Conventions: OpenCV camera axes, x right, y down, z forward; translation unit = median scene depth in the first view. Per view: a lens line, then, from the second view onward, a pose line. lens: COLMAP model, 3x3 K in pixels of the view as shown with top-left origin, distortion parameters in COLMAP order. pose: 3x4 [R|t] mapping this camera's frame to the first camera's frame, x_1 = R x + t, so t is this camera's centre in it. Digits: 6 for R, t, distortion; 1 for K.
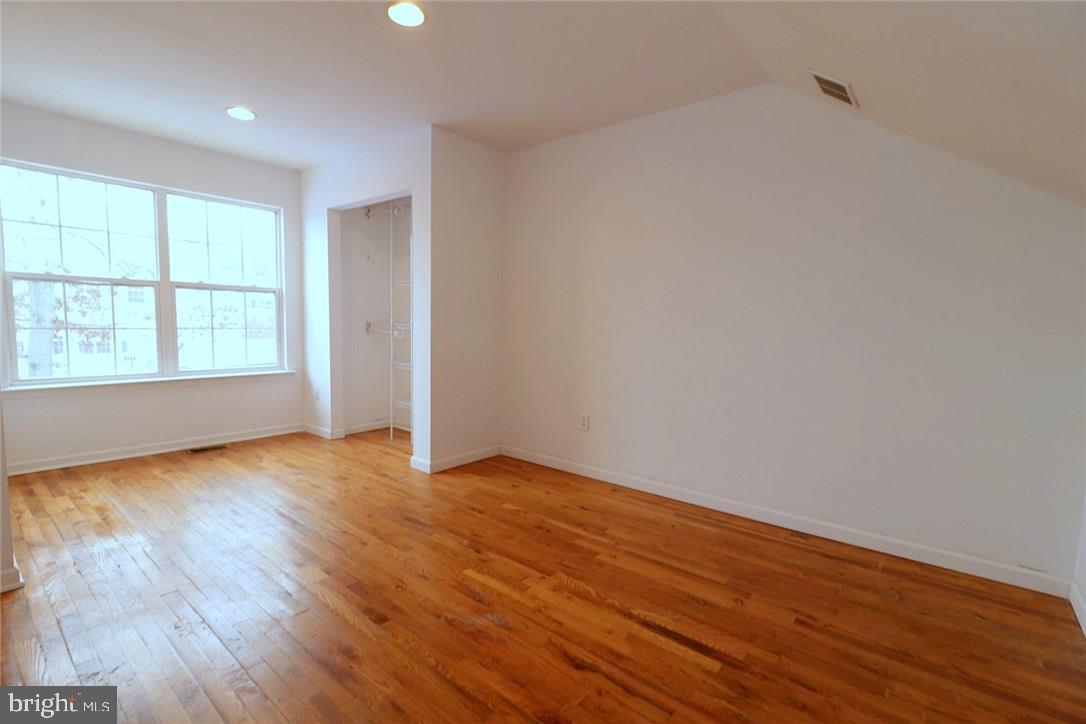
lens RADIAL K [[498.6, 0, 537.3], [0, 498.6, 364.9], [0, 0, 1]] dist [0.001268, -0.000162]
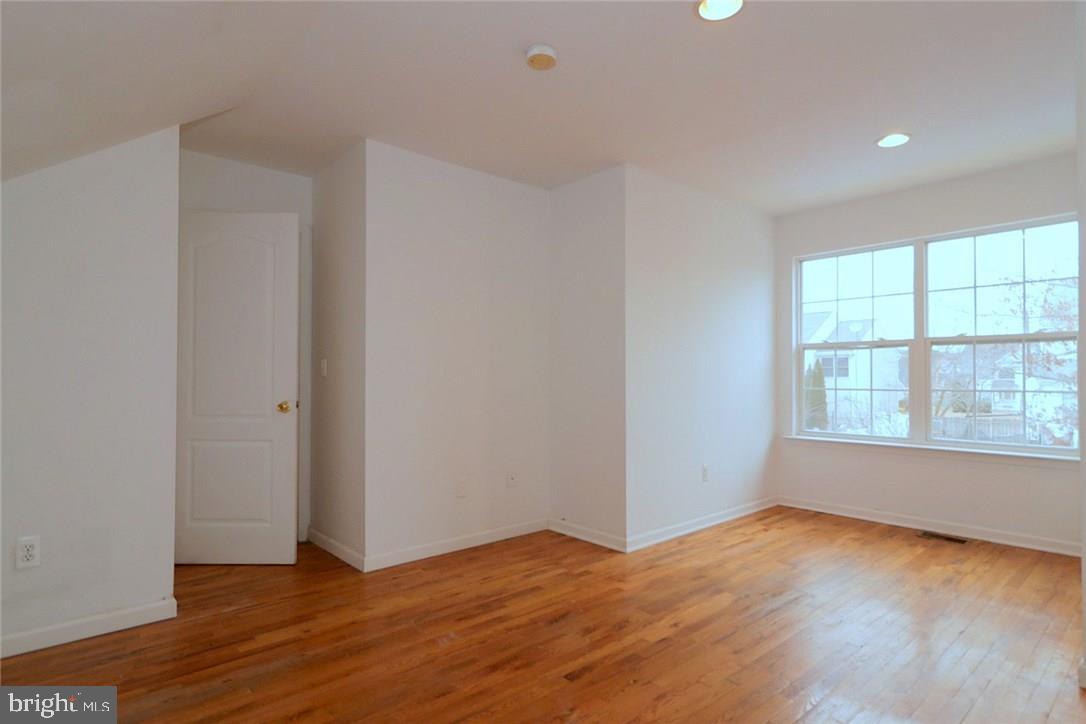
lens RADIAL K [[559.7, 0, 541.8], [0, 559.7, 374.4], [0, 0, 1]] dist [0.000730, 0.000268]
pose [[-0.143829, -0.024749, -0.989293, 0.446963], [-0.089104, 0.995950, -0.011961, -0.035810], [0.985583, 0.086430, -0.145451, 0.585422]]
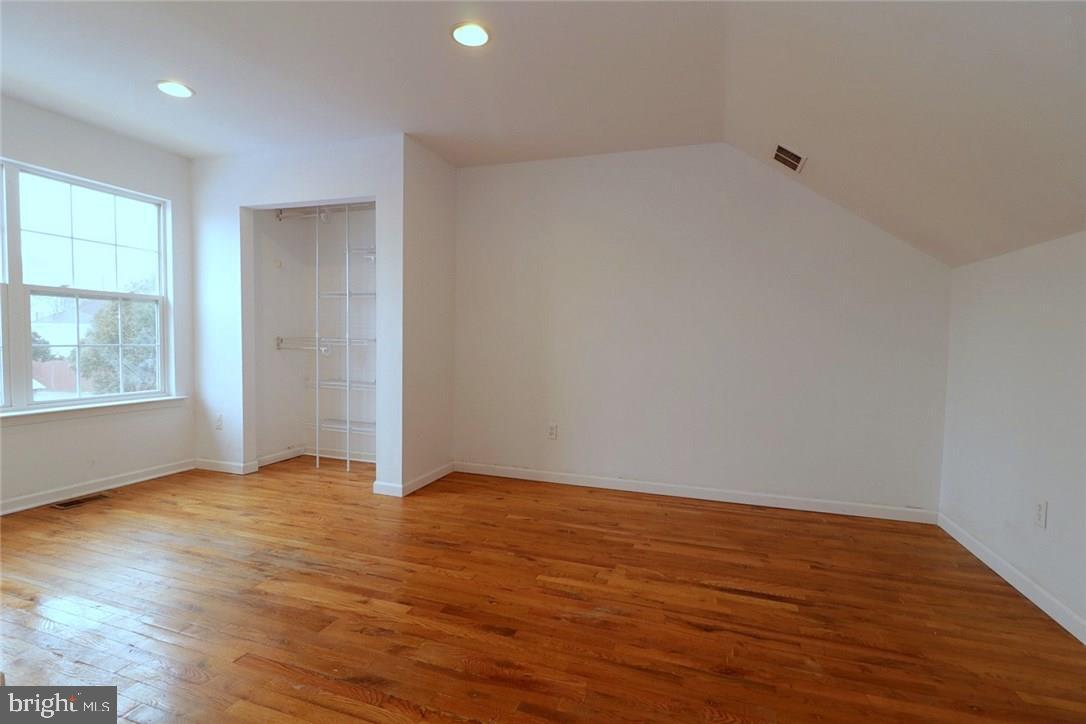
lens RADIAL K [[507.0, 0, 543.0], [0, 507.0, 362.0], [0, 0, 1]] dist [0.001503, -0.000158]
pose [[0.935250, -0.021011, 0.353364, -0.333042], [0.033163, 0.999047, -0.028370, -0.001495], [-0.352431, 0.038252, 0.935056, -0.001549]]
